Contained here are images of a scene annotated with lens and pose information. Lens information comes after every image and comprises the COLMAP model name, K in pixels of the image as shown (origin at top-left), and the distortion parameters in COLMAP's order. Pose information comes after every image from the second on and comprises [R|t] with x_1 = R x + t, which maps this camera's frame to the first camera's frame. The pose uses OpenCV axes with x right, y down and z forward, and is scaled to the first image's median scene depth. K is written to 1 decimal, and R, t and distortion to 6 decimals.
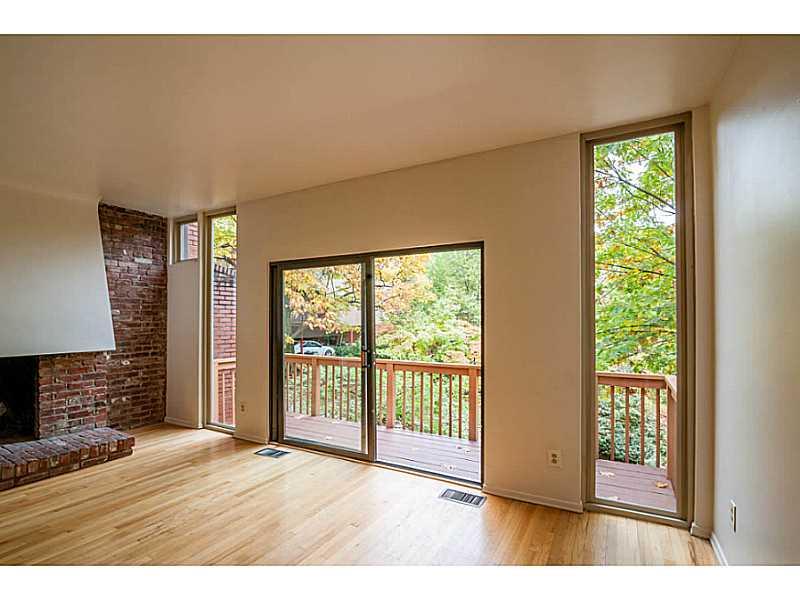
lens RADIAL K [[398.9, 0, 405.1], [0, 398.9, 318.4], [0, 0, 1]] dist [-0.005853, -0.000604]
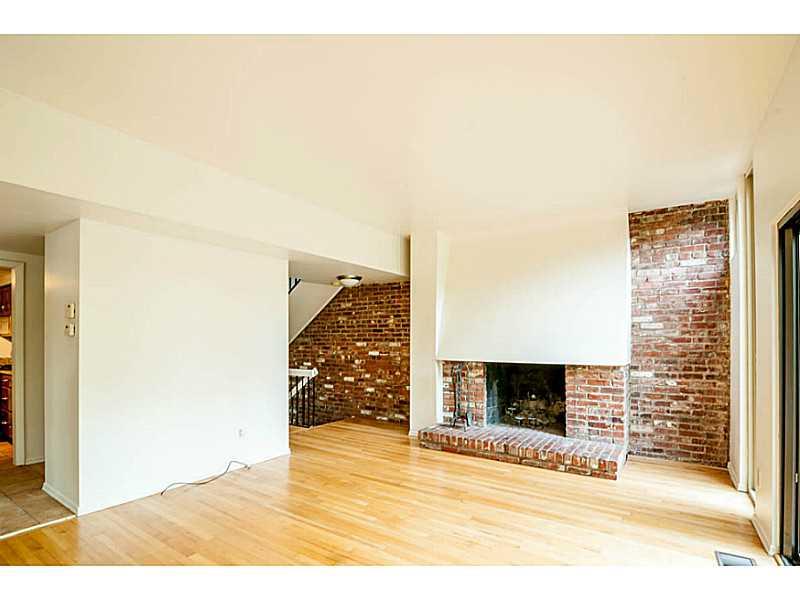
lens RADIAL K [[398.9, 0, 401.1], [0, 398.9, 337.6], [0, 0, 1]] dist [-0.005853, -0.000604]
pose [[-0.085573, -0.001620, -0.996331, 0.221571], [0.002442, 0.999995, -0.001835, 0.011425], [0.996329, -0.002590, -0.085569, 0.480999]]
